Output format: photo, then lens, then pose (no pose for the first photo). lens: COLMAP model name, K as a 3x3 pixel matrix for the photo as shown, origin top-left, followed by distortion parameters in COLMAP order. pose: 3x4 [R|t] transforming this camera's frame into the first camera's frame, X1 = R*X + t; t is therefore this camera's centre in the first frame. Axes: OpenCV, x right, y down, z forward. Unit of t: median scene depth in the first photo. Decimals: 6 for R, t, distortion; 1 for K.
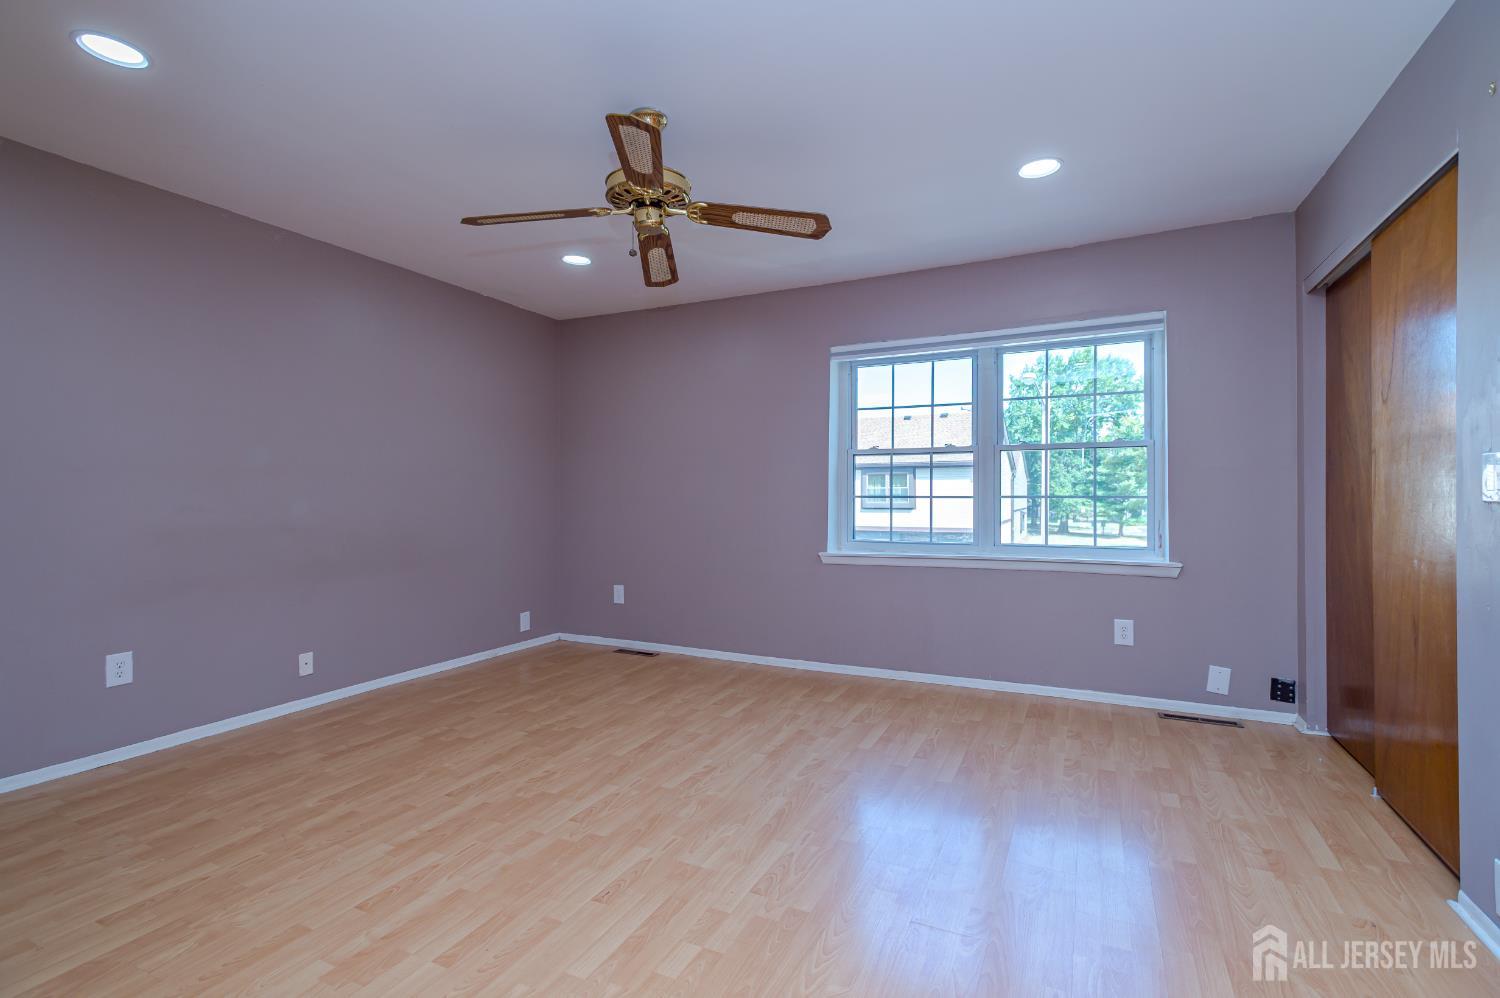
lens RADIAL K [[698.1, 0, 759.3], [0, 698.1, 495.6], [0, 0, 1]] dist [0.010281, -0.004105]
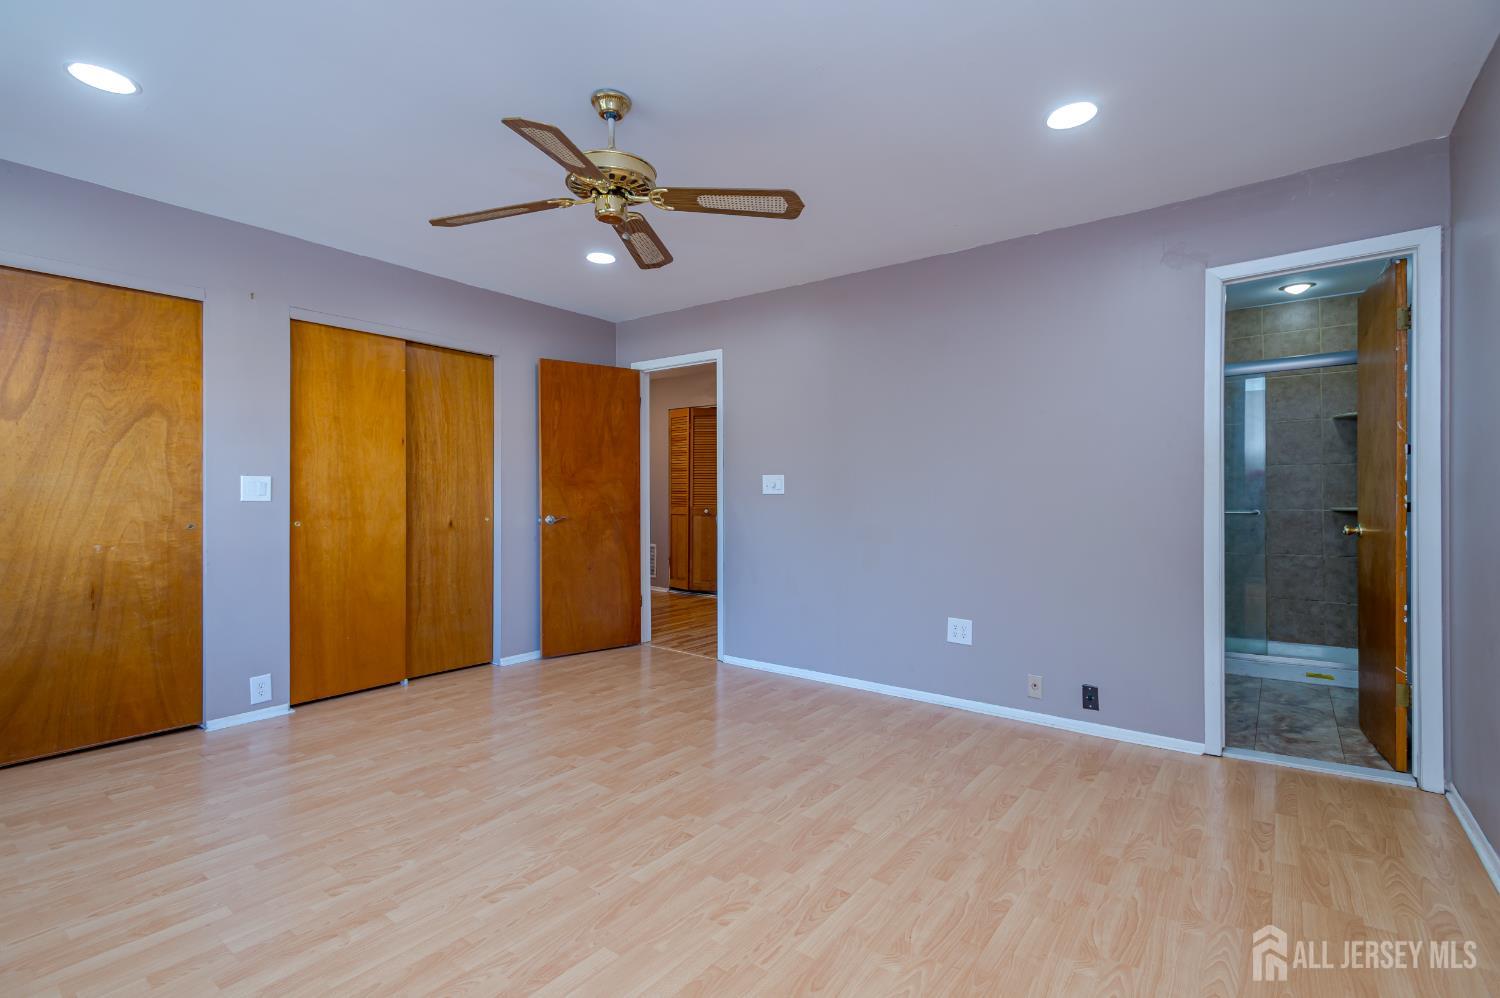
lens RADIAL K [[698.1, 0, 751.3], [0, 698.1, 497.9], [0, 0, 1]] dist [0.010281, -0.004105]
pose [[-0.979732, 0.000126, 0.200314, -0.496523], [0.001699, 0.999969, 0.007682, -0.006282], [-0.200307, 0.007867, -0.979702, 1.762157]]
